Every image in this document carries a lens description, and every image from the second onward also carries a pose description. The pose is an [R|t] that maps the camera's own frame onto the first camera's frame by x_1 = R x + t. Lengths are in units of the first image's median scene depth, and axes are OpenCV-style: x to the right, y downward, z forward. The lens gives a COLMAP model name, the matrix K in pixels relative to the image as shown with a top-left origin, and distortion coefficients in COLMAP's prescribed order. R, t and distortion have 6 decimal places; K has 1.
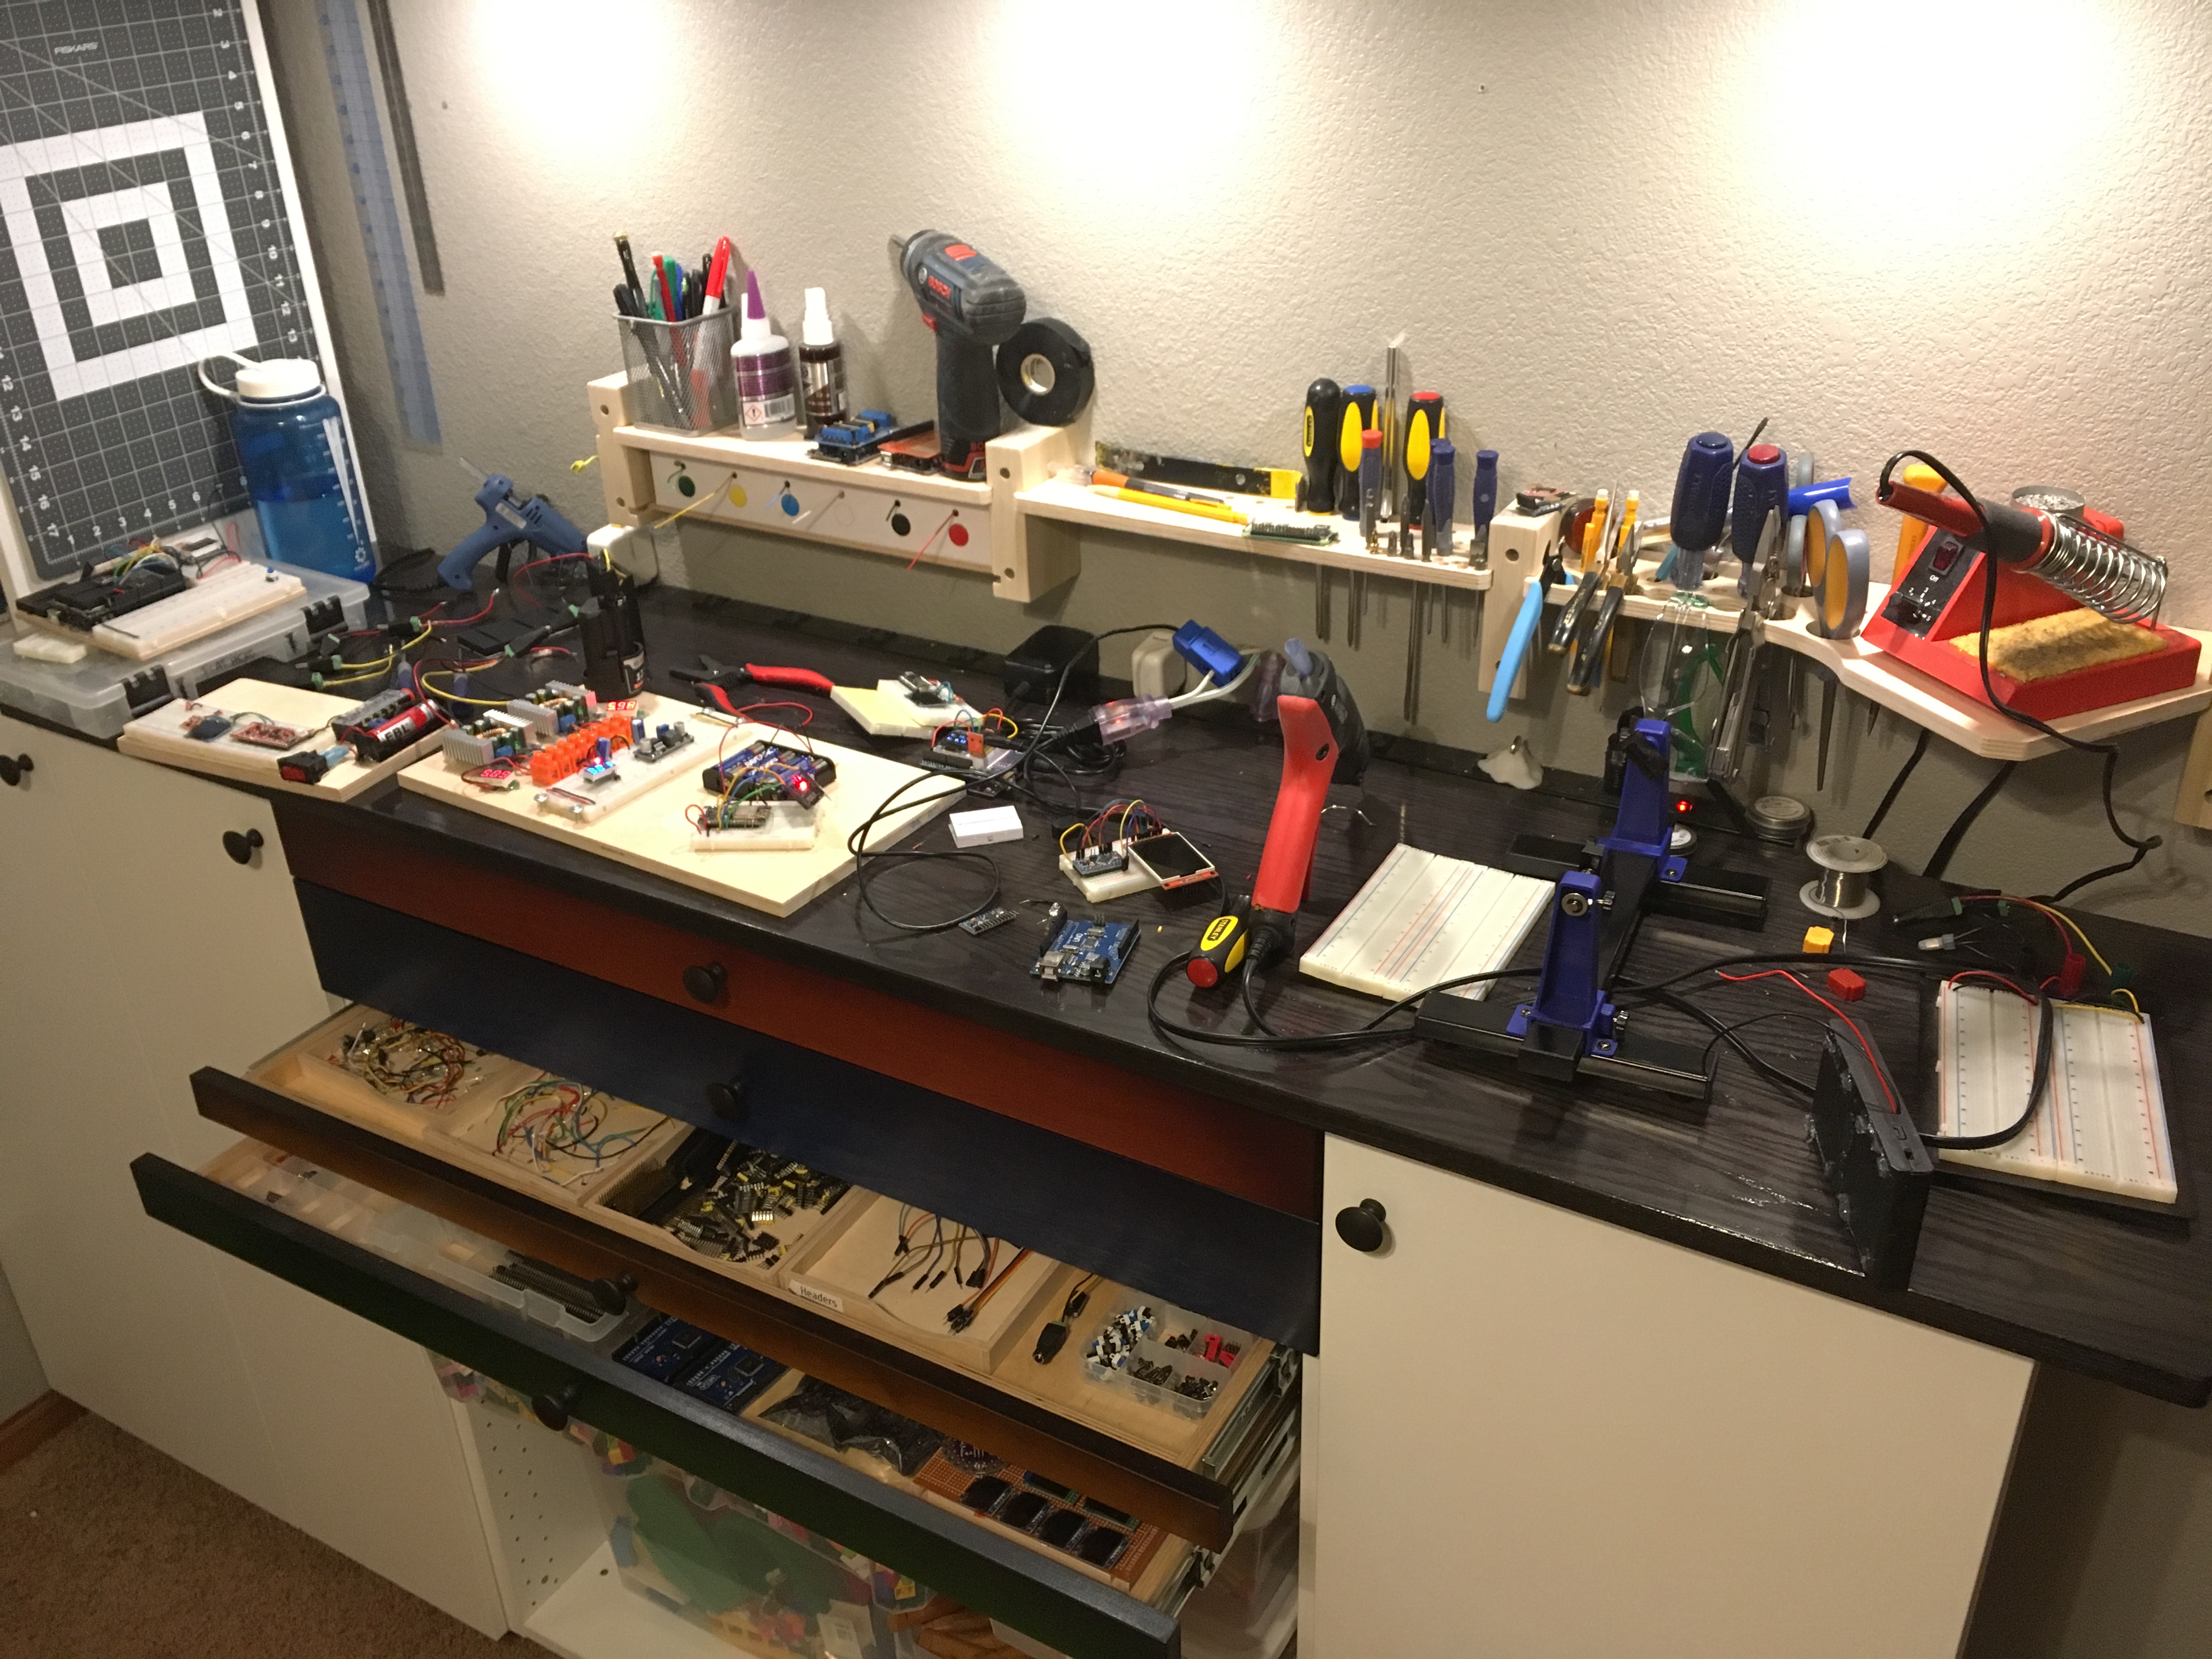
lens RADIAL K [[1861.1, 0, 1106.0], [0, 1861.1, 829.5], [0, 0, 1]] dist [0.074897, -0.001411]
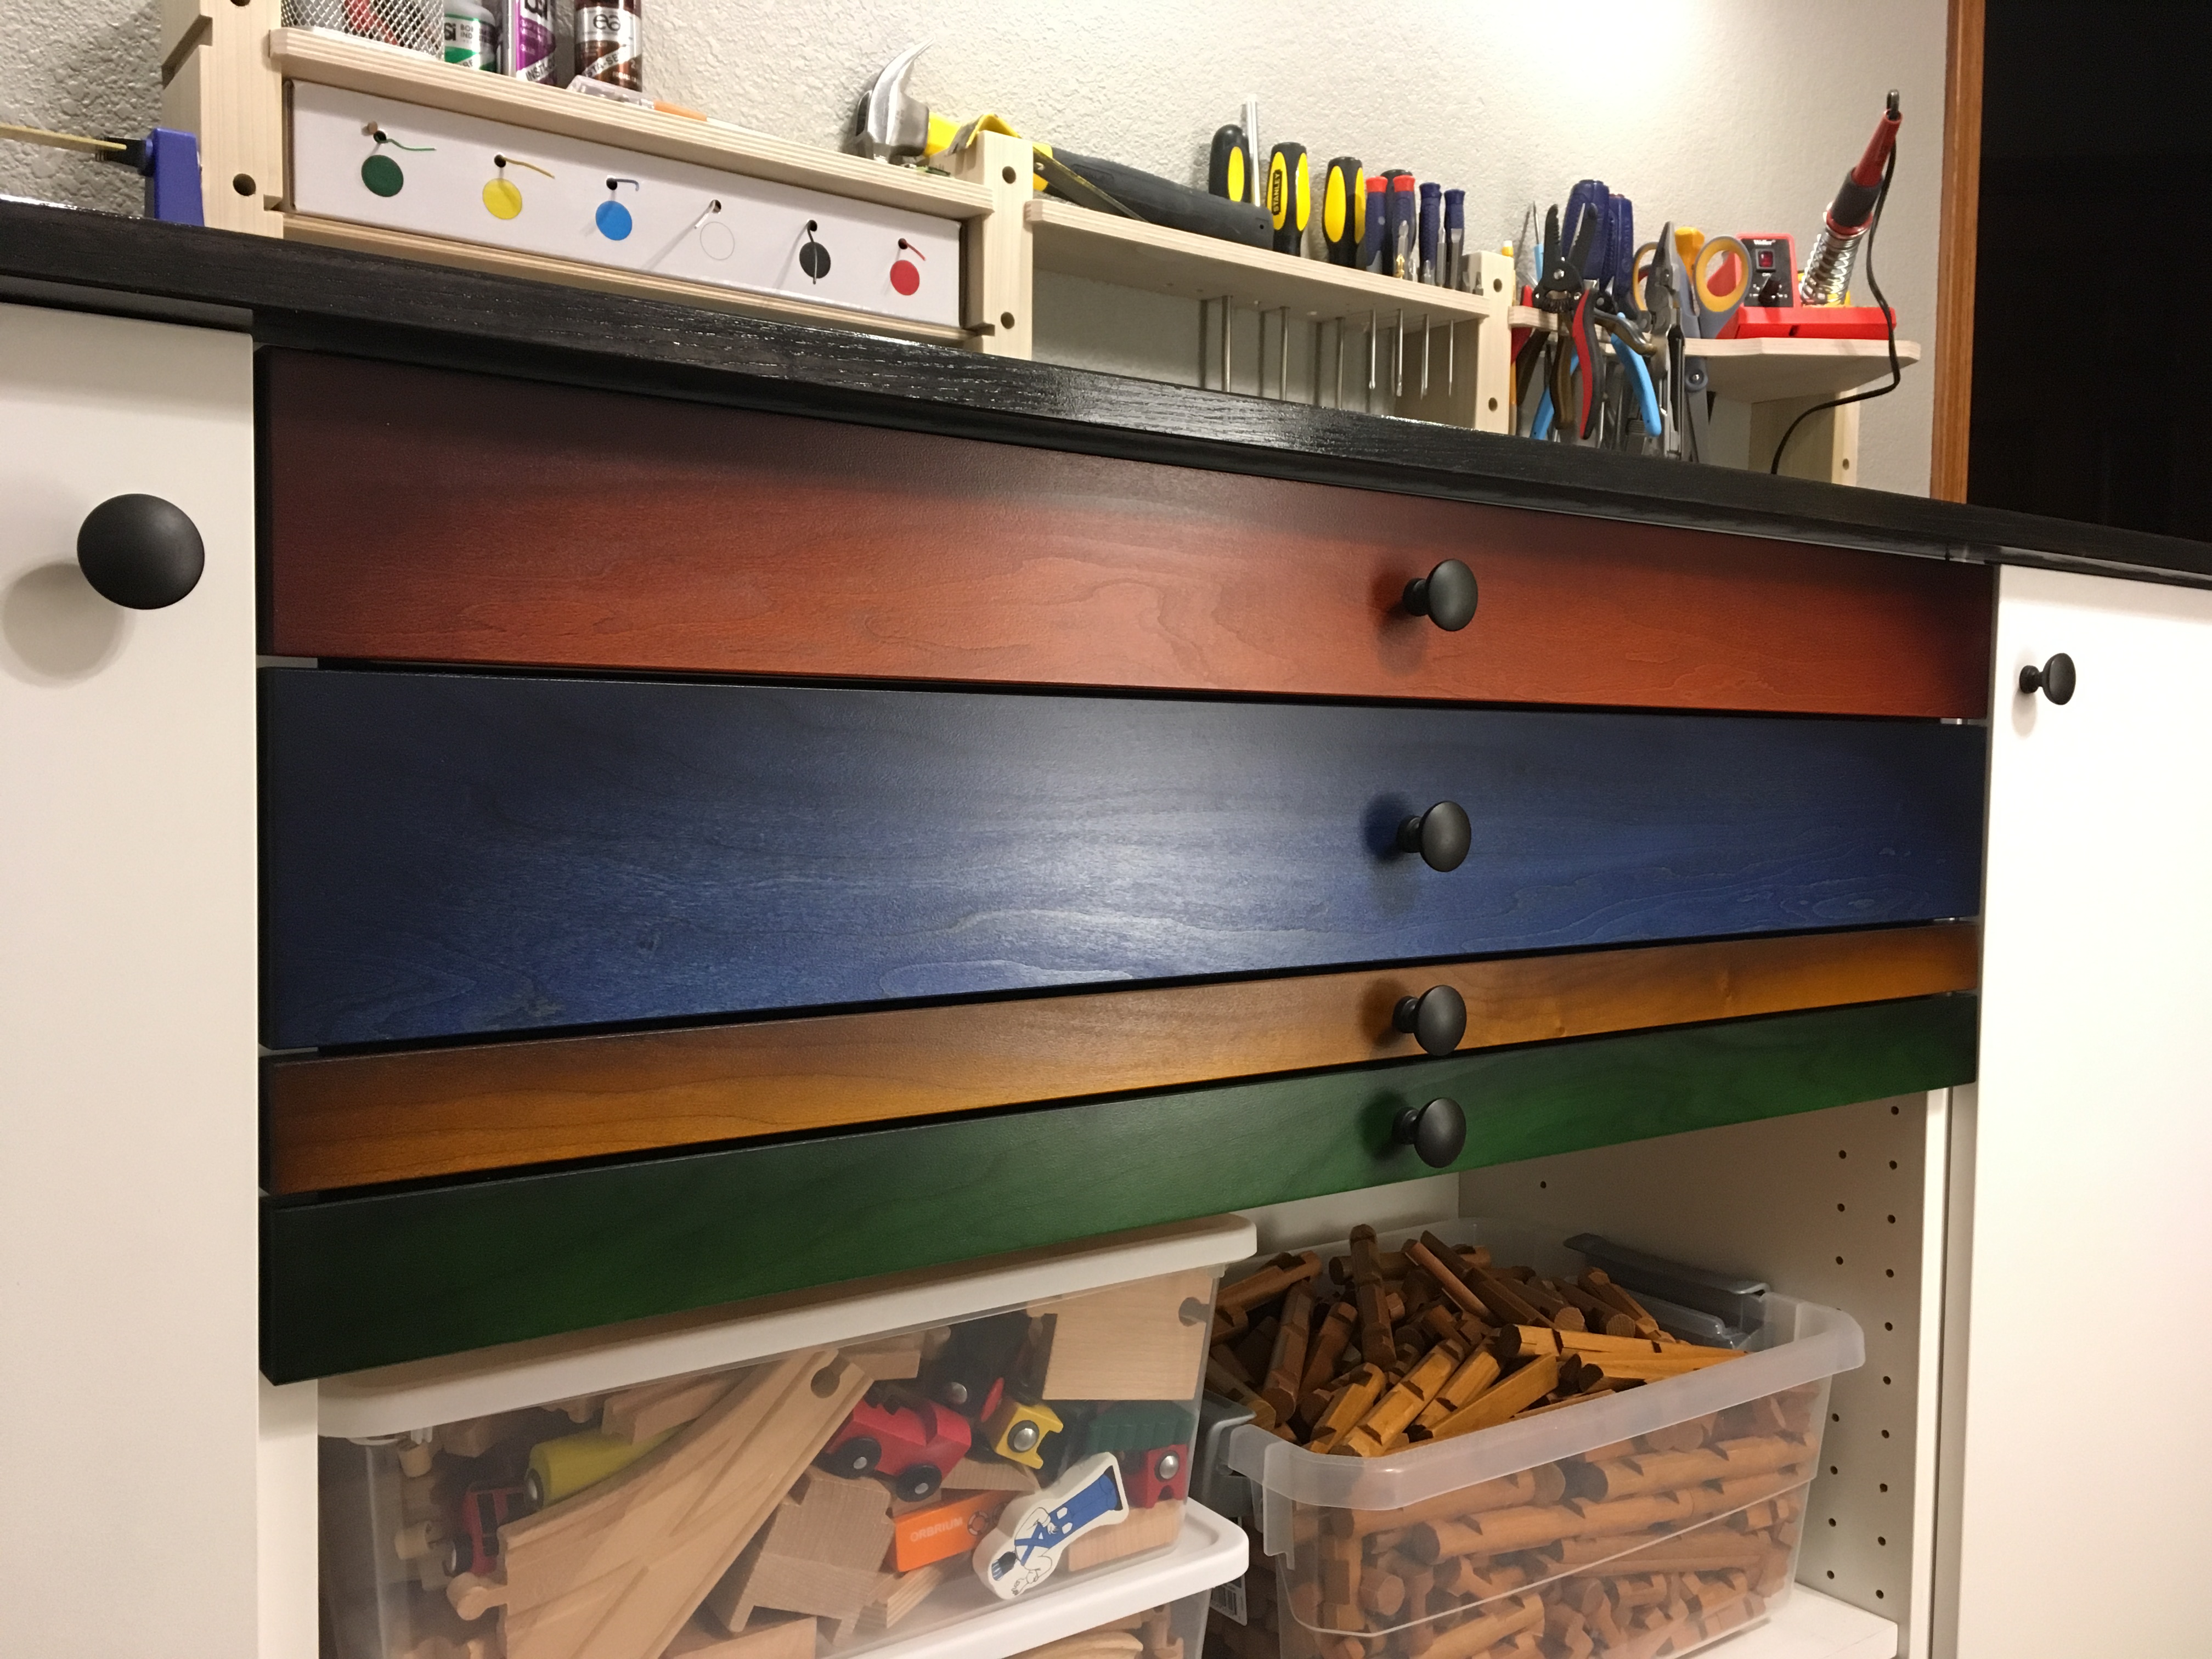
lens RADIAL K [[1893.2, 0, 1106.0], [0, 1893.2, 829.5], [0, 0, 1]] dist [0.103371, -0.174415]
pose [[0.392688, -0.007595, 0.919640, -0.713382], [0.422684, 0.889585, -0.173140, 0.180129], [-0.816783, 0.456707, 0.352540, 0.798043]]
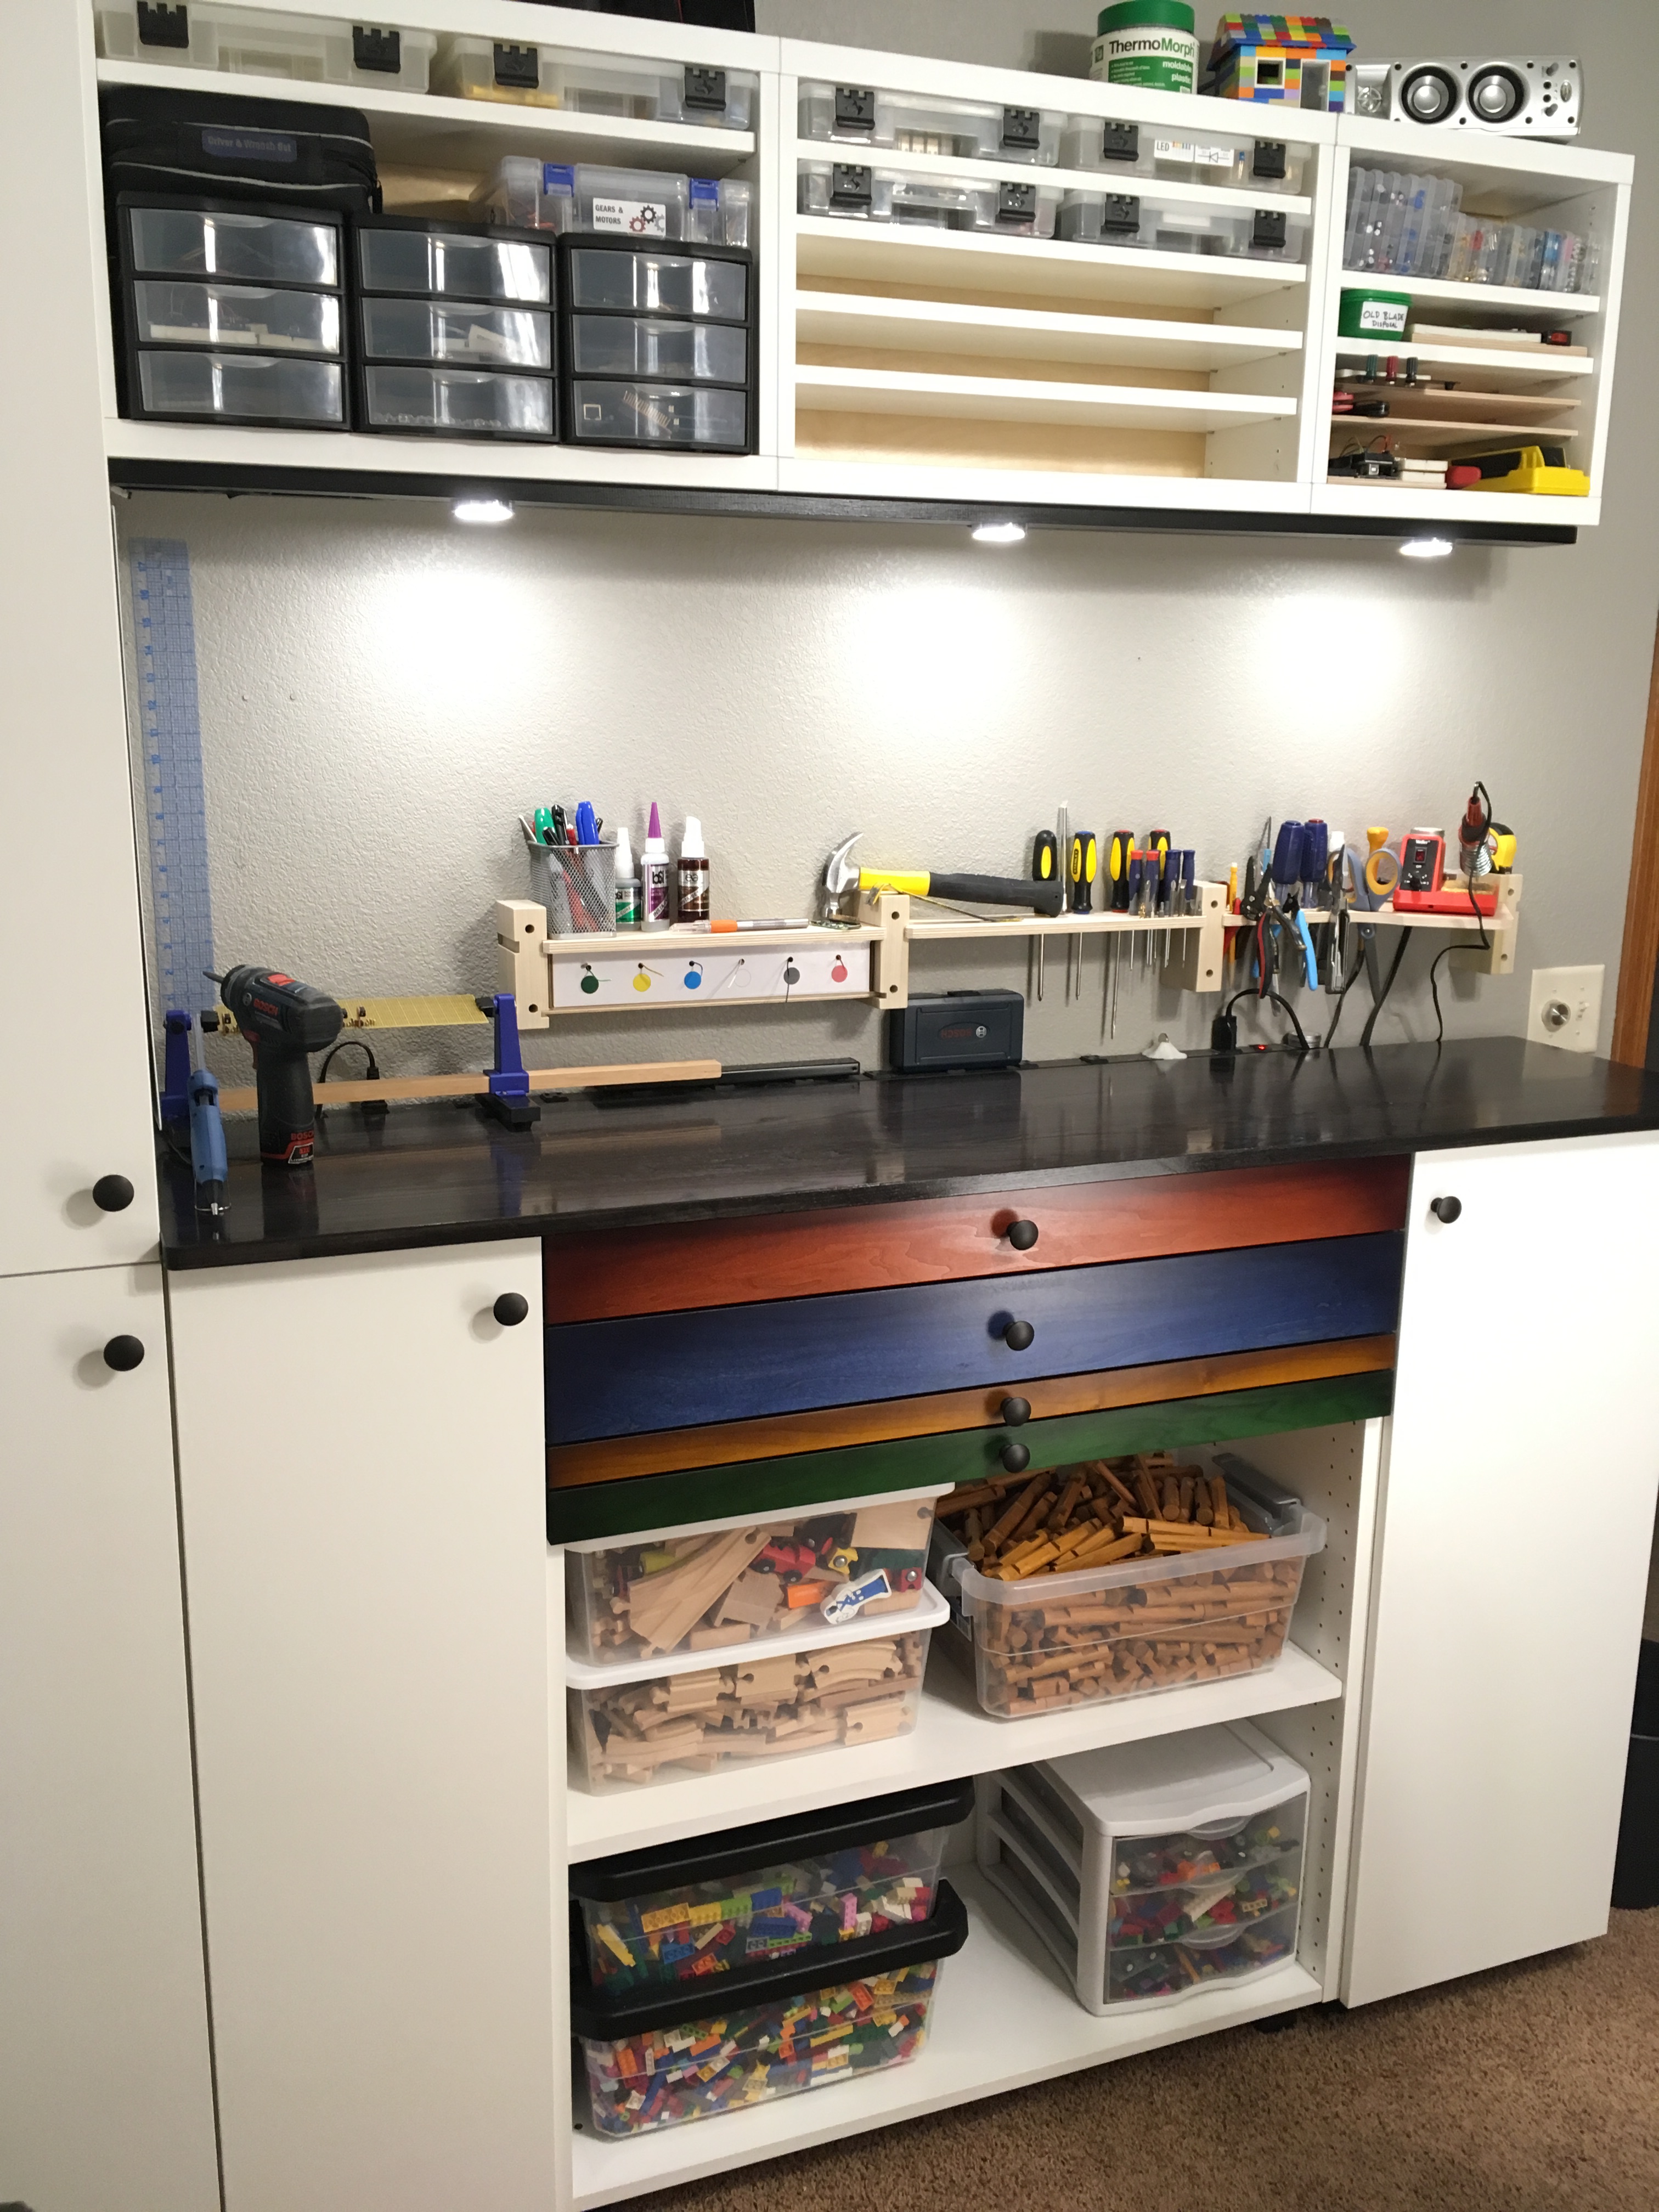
lens RADIAL K [[1861.1, 0, 829.5], [0, 1861.1, 1106.0], [0, 0, 1]] dist [0.074897, -0.001411]
pose [[0.613973, -0.130929, 0.778392, -1.172989], [0.353653, 0.927256, -0.122983, 0.097382], [-0.705667, 0.350789, 0.615614, 0.207955]]
